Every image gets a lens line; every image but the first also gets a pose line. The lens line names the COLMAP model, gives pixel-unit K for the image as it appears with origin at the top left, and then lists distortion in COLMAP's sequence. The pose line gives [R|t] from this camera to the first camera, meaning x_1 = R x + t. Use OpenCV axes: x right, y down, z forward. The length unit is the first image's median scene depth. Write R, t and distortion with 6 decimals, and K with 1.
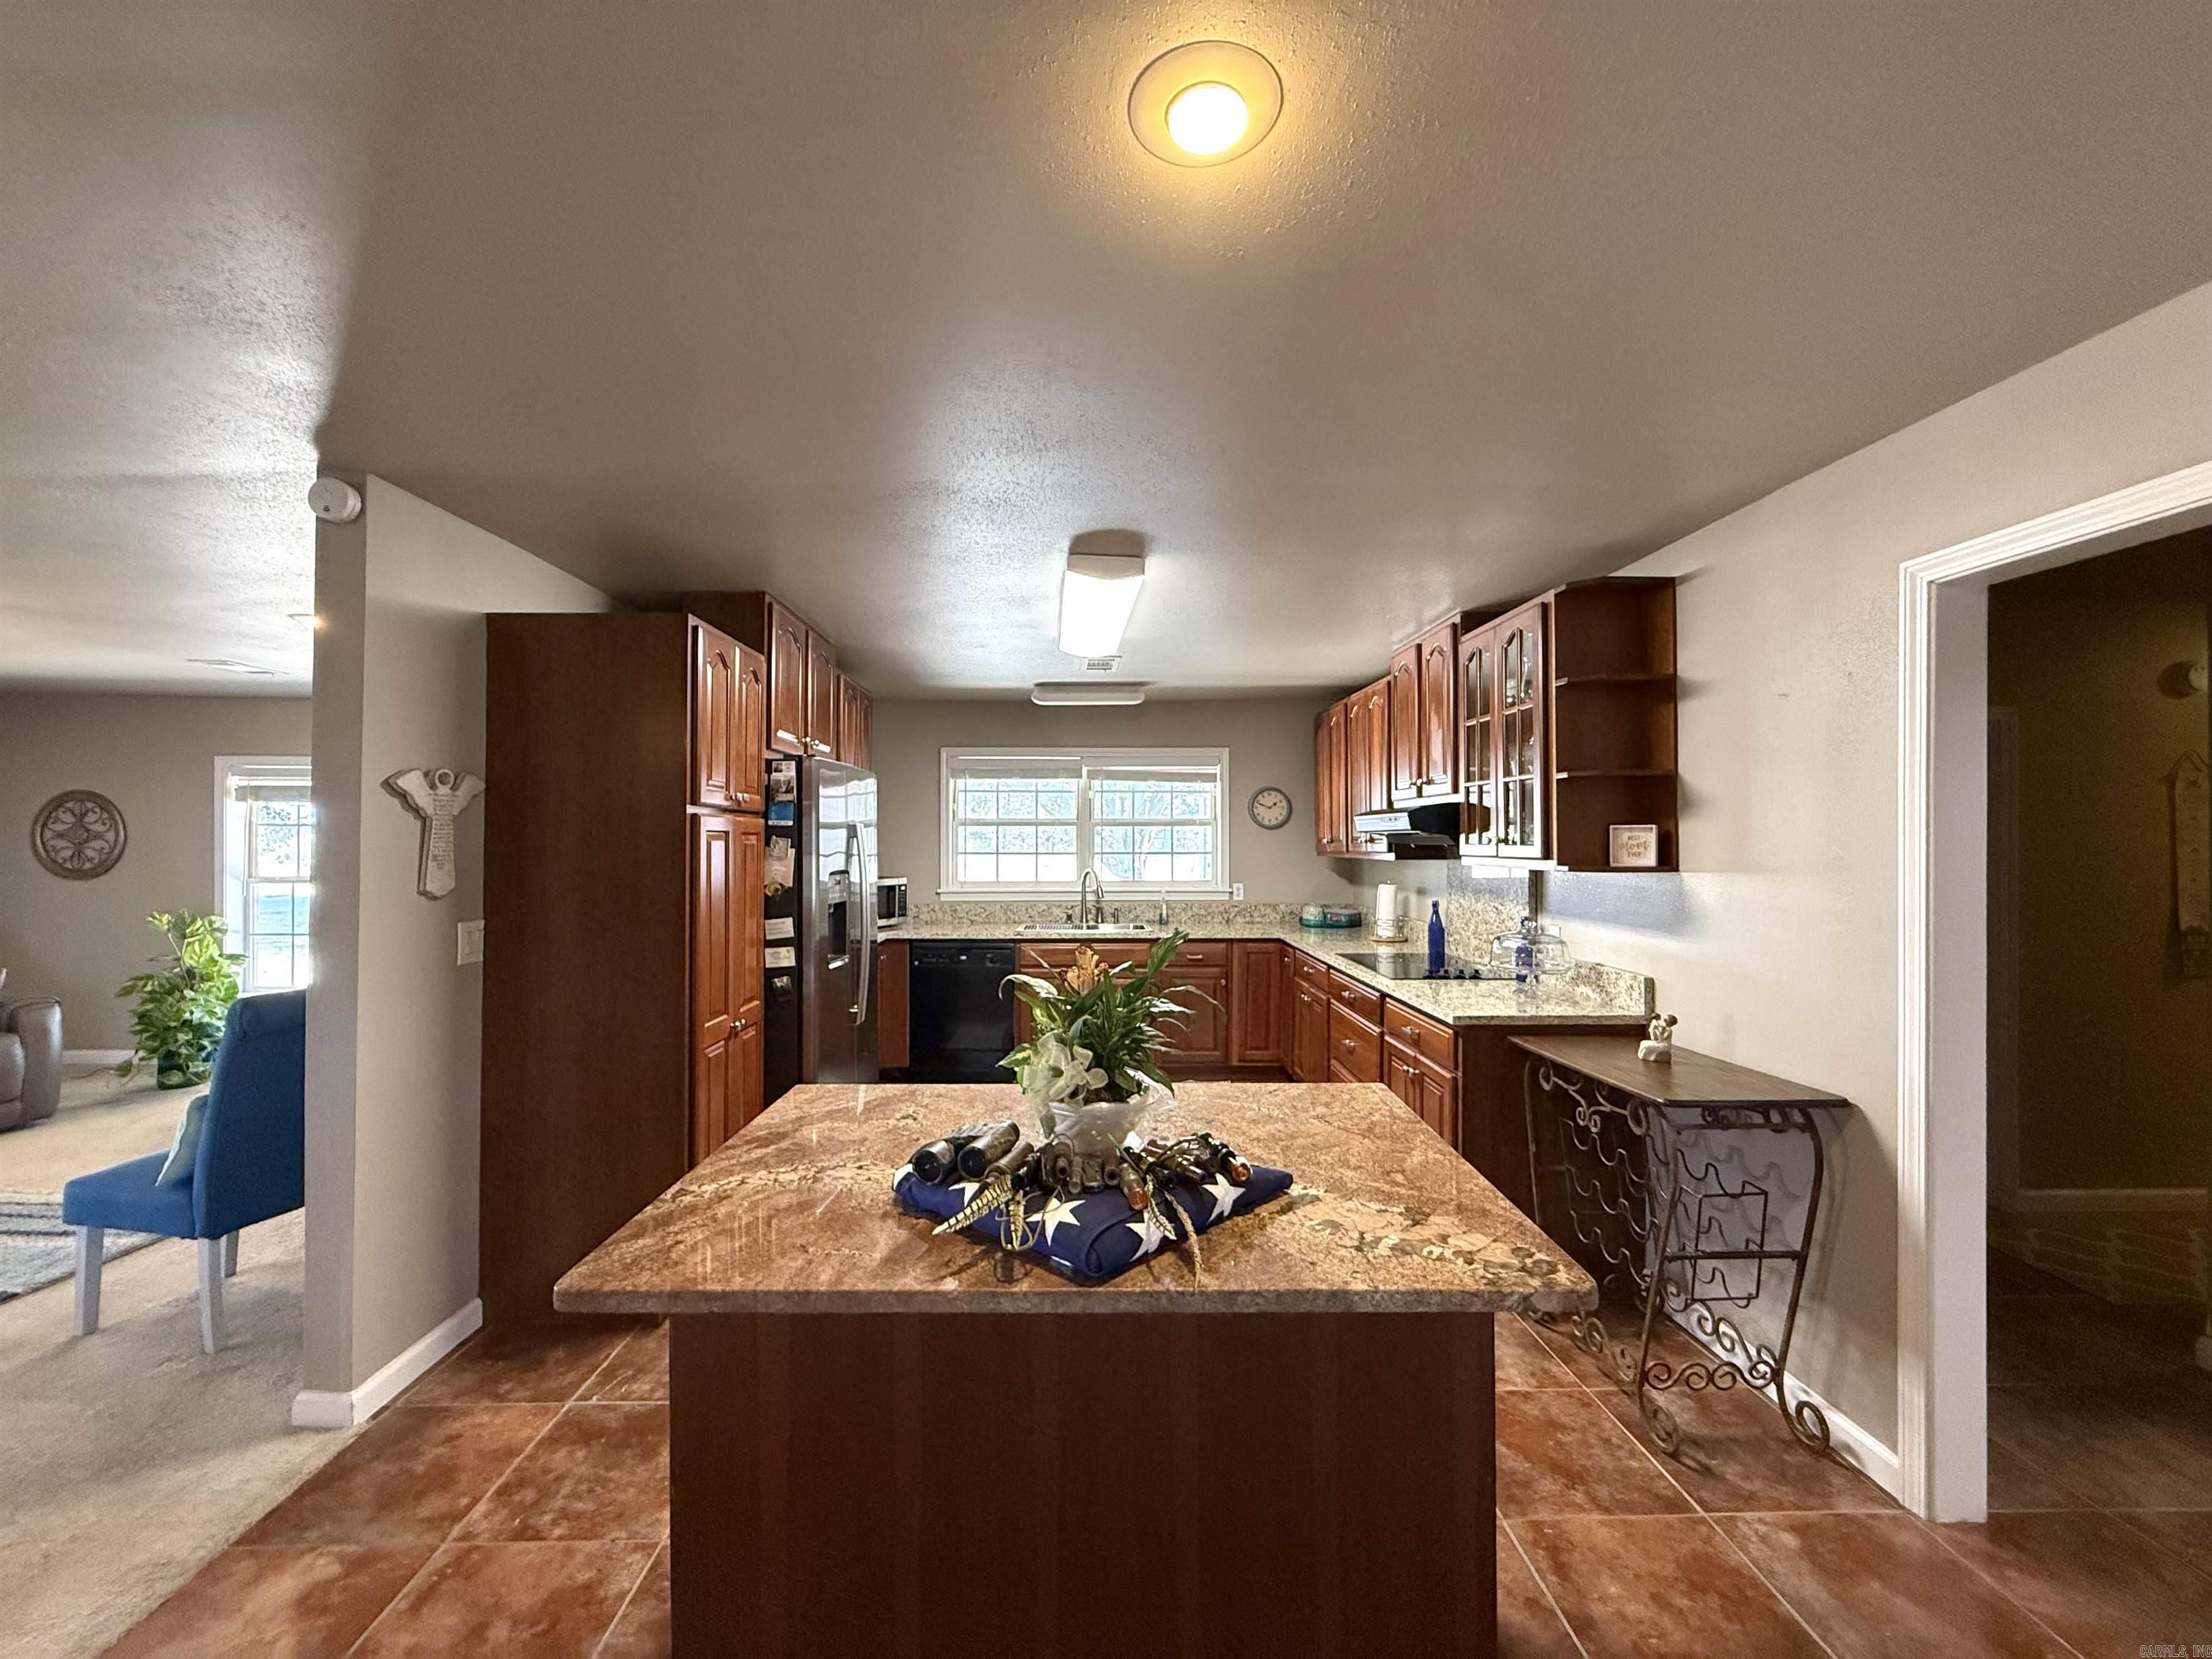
lens RADIAL K [[880.6, 0, 1102.0], [0, 880.6, 830.0], [0, 0, 1]] dist [-0.001132, 0.000304]
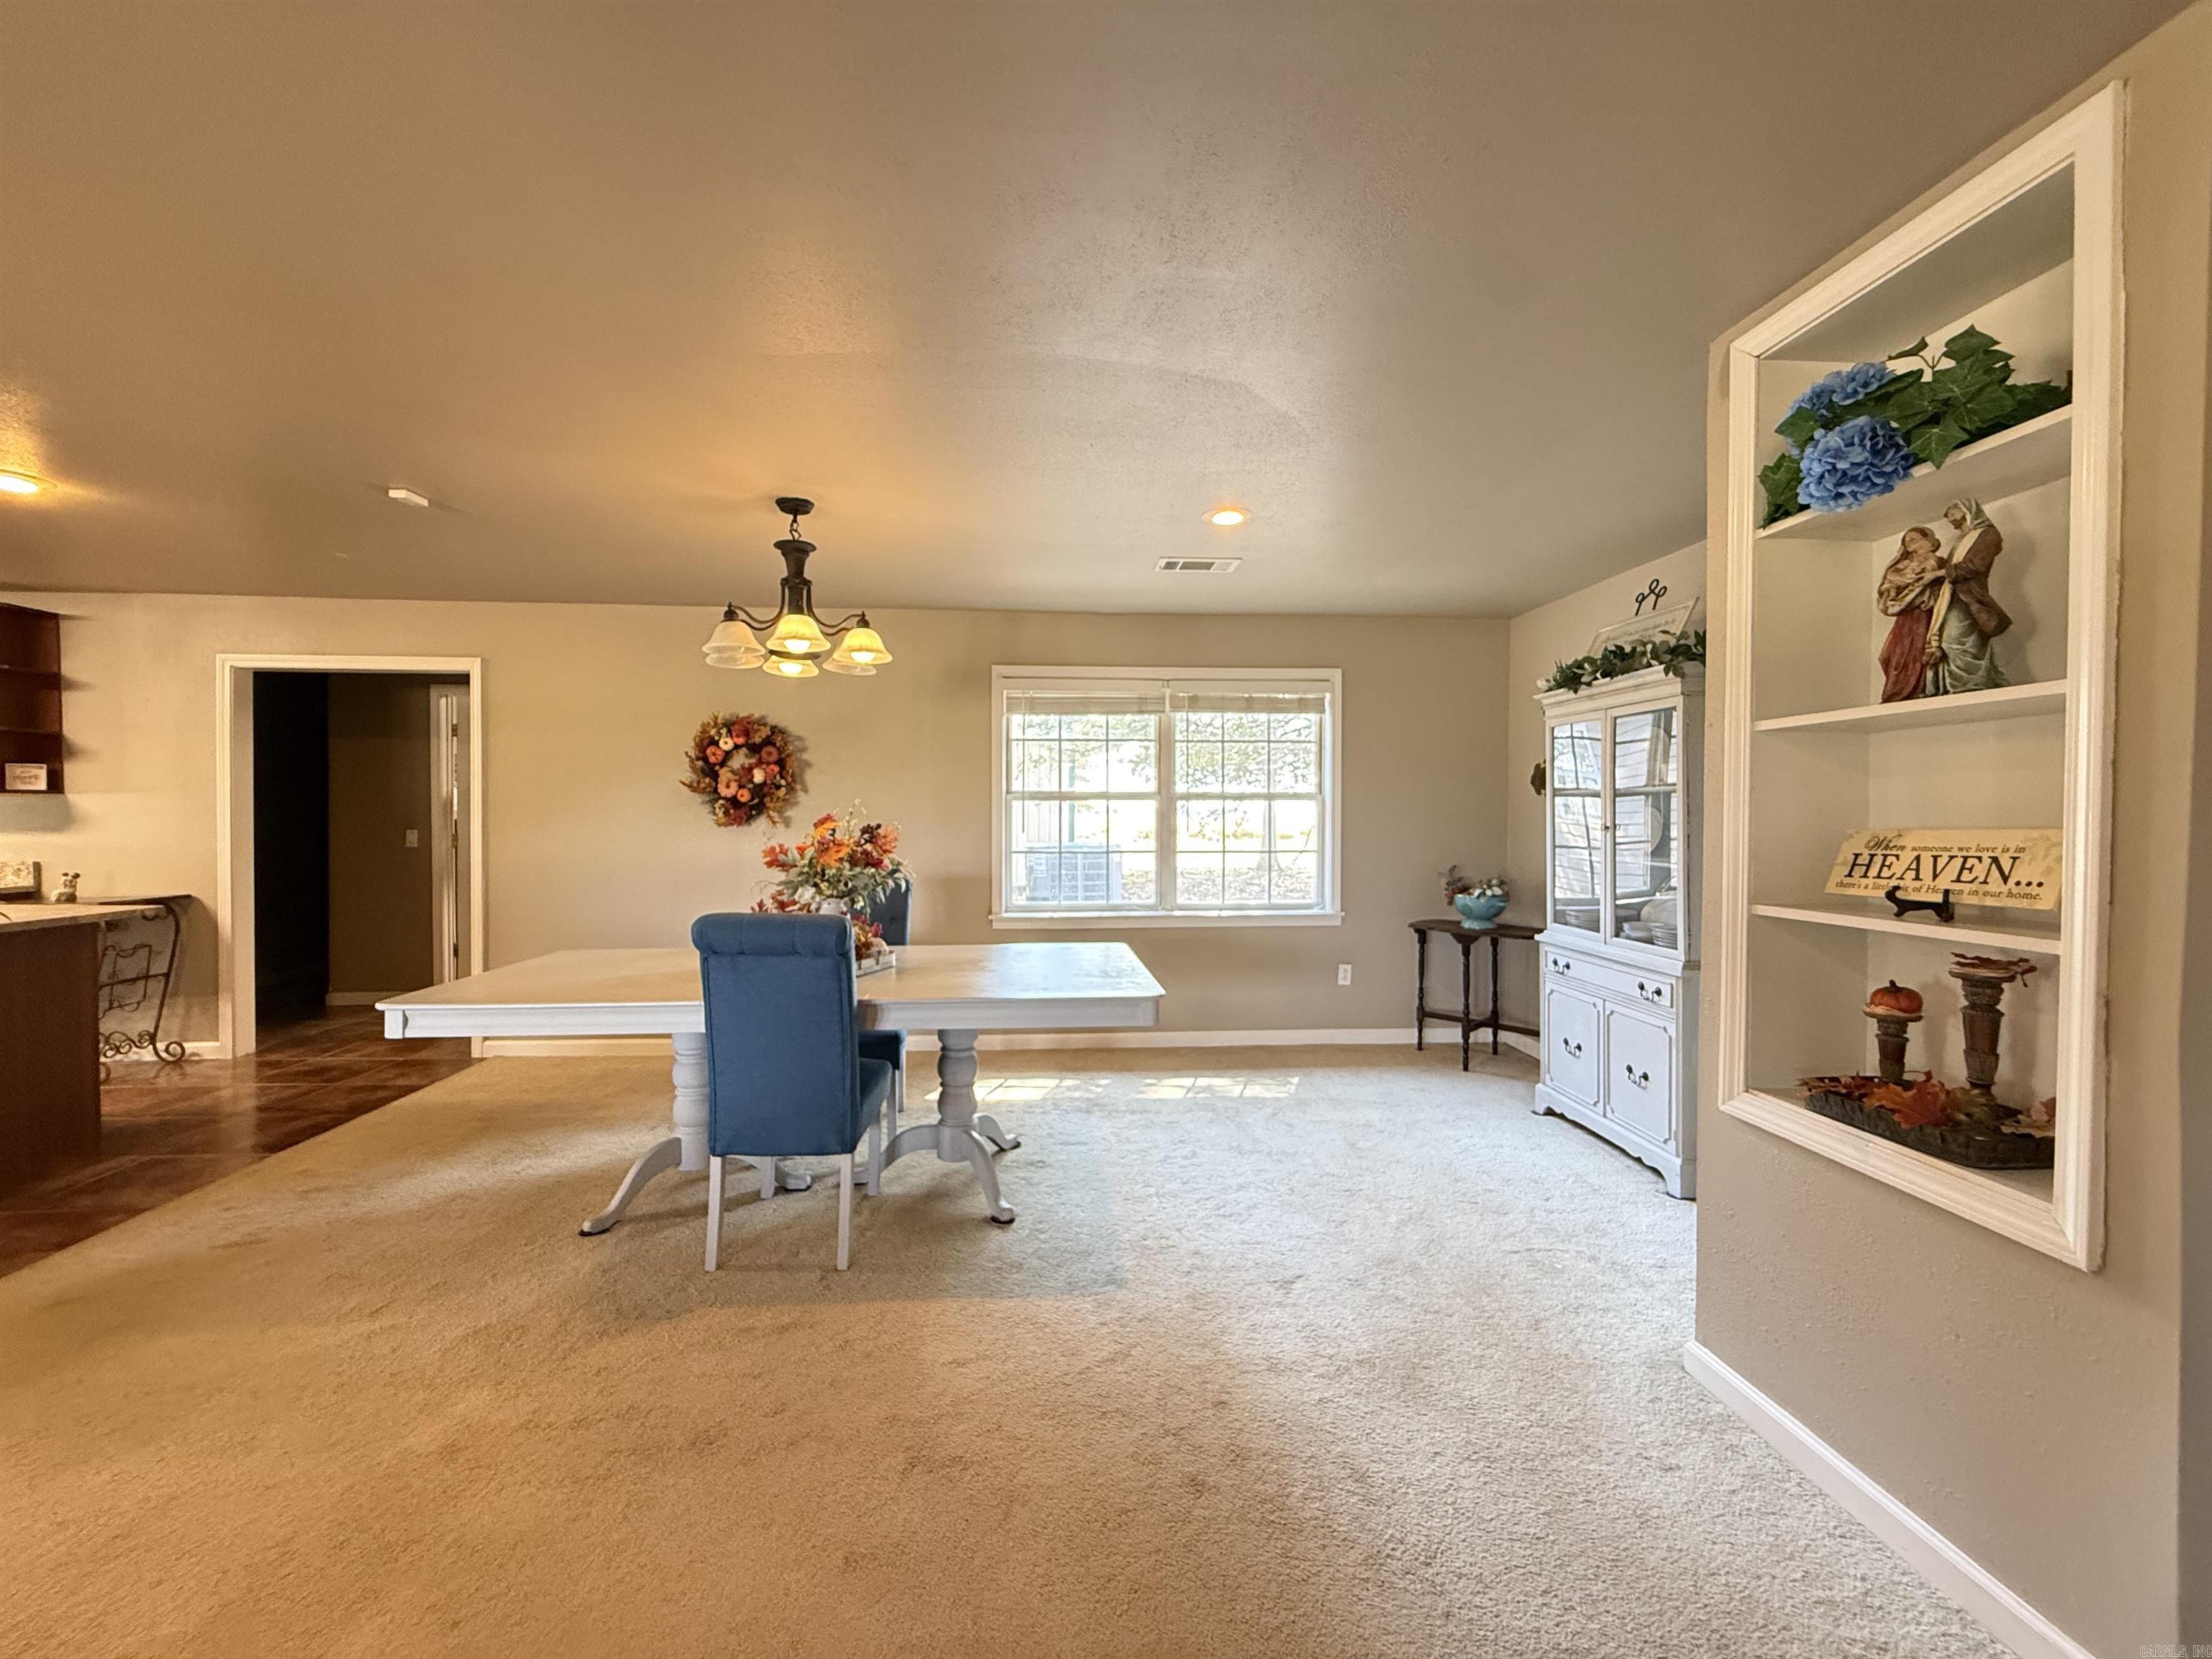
lens RADIAL K [[884.3, 0, 1101.9], [0, 884.3, 829.8], [0, 0, 1]] dist [-0.001015, 0.000369]
pose [[-0.046542, -0.019557, 0.998725, -1.096605], [-0.010962, 0.999758, 0.019066, 0.062228], [-0.998856, -0.010061, -0.046745, -0.872677]]
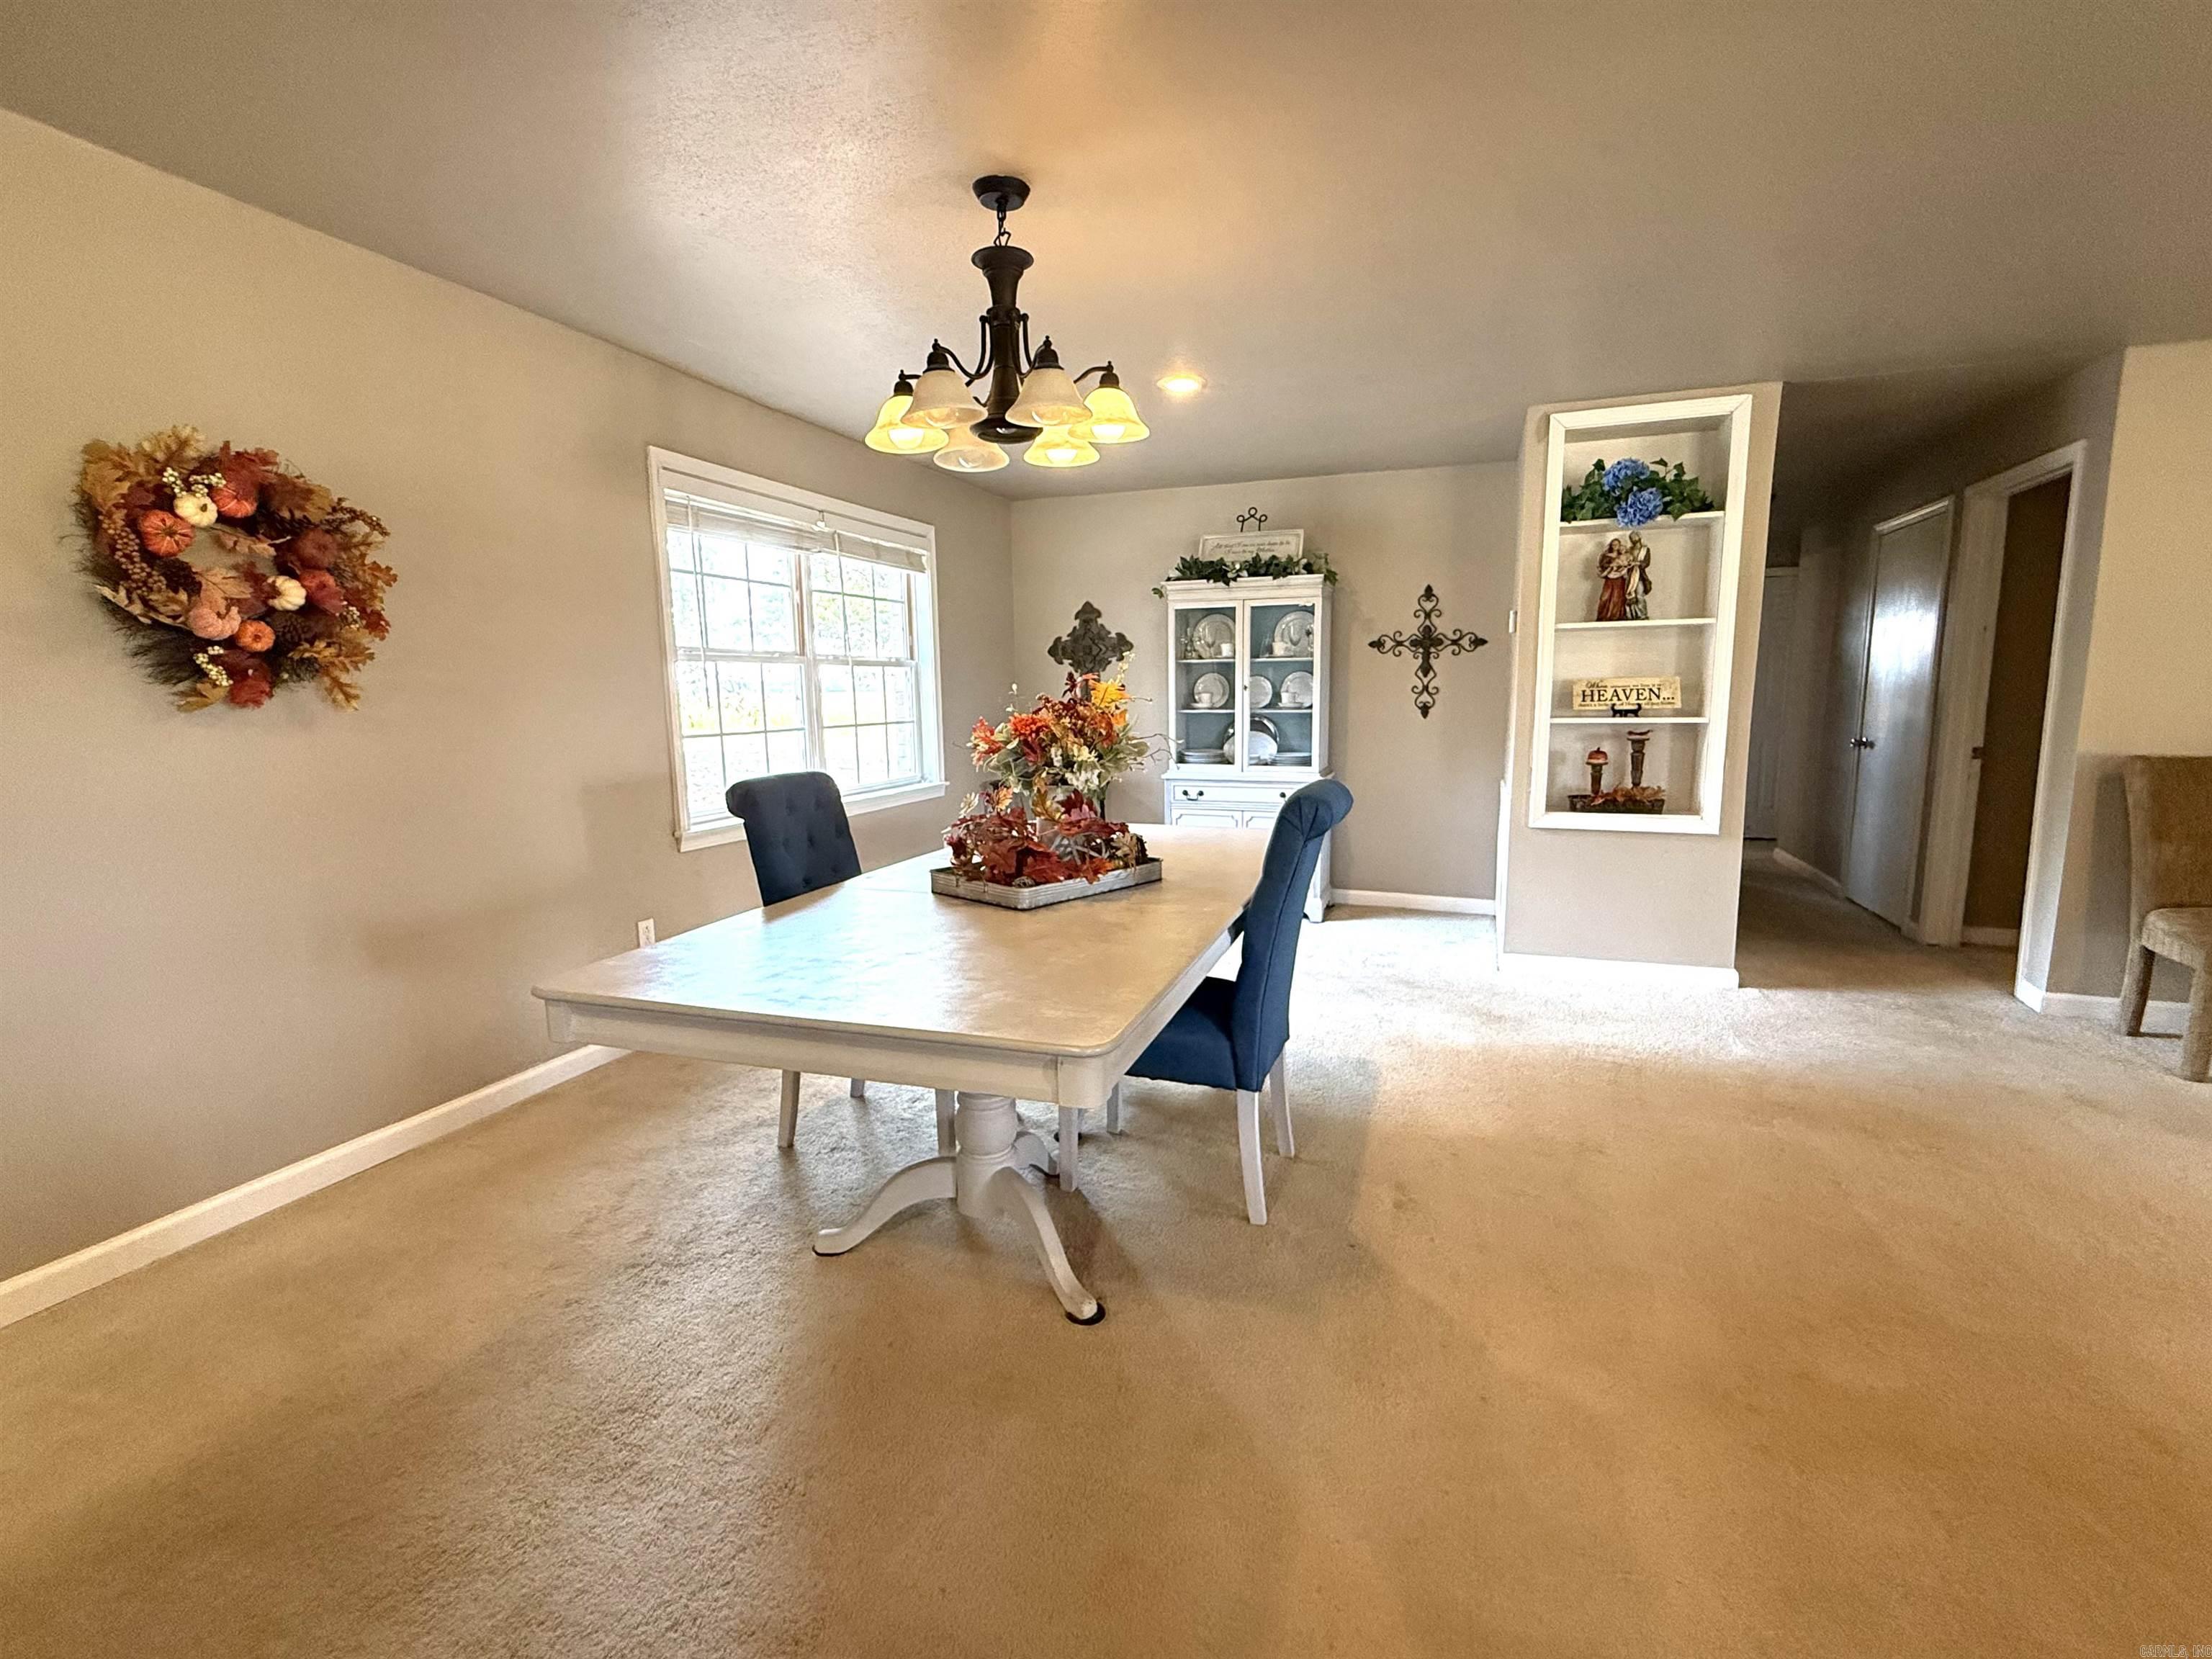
lens RADIAL K [[982.8, 0, 1107.7], [0, 982.8, 832.5], [0, 0, 1]] dist [0.001336, 0.000291]
pose [[-0.930646, -0.045255, 0.363111, -0.340312], [0.005948, 0.990321, 0.138669, 0.088780], [-0.365872, 0.131212, -0.921369, 0.269955]]
